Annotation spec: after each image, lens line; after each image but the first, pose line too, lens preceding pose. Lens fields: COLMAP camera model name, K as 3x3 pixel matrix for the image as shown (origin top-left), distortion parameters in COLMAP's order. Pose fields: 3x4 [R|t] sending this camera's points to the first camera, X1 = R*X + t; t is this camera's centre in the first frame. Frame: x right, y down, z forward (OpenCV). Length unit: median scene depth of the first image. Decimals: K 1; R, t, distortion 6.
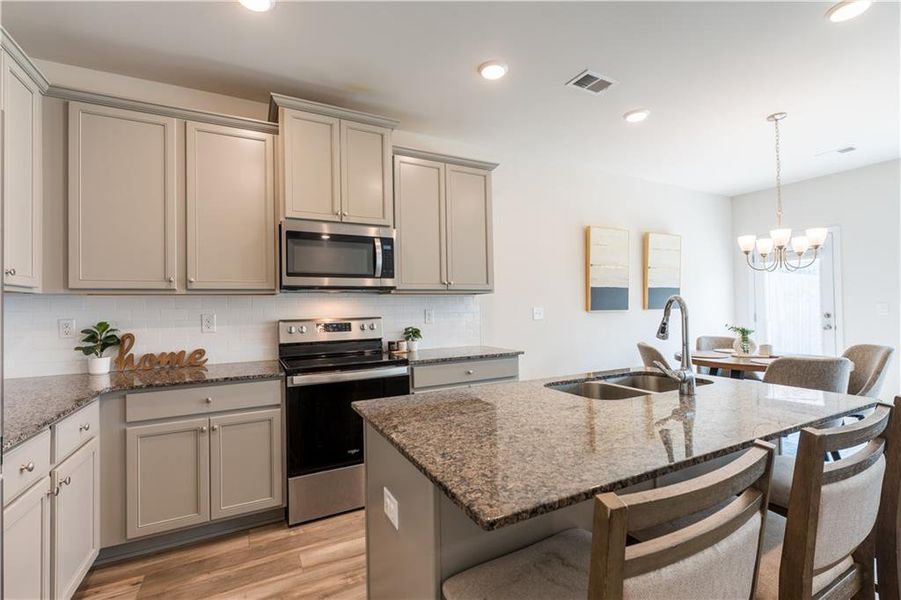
lens RADIAL K [[360.4, 0, 450.5], [0, 360.4, 300.0], [0, 0, 1]] dist [-0.002092, -0.000243]
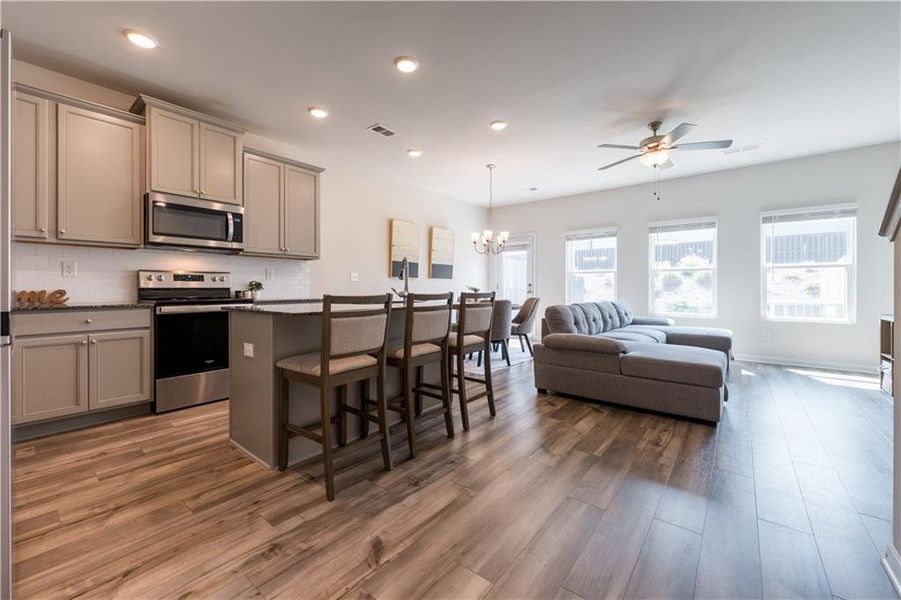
lens RADIAL K [[356.1, 0, 438.1], [0, 356.1, 290.6], [0, 0, 1]] dist [-0.000927, -0.000268]
pose [[0.925506, 0.018949, 0.378259, 0.026048], [-0.025119, 0.999620, 0.011384, 0.090196], [-0.377899, -0.020038, 0.925630, -0.566614]]
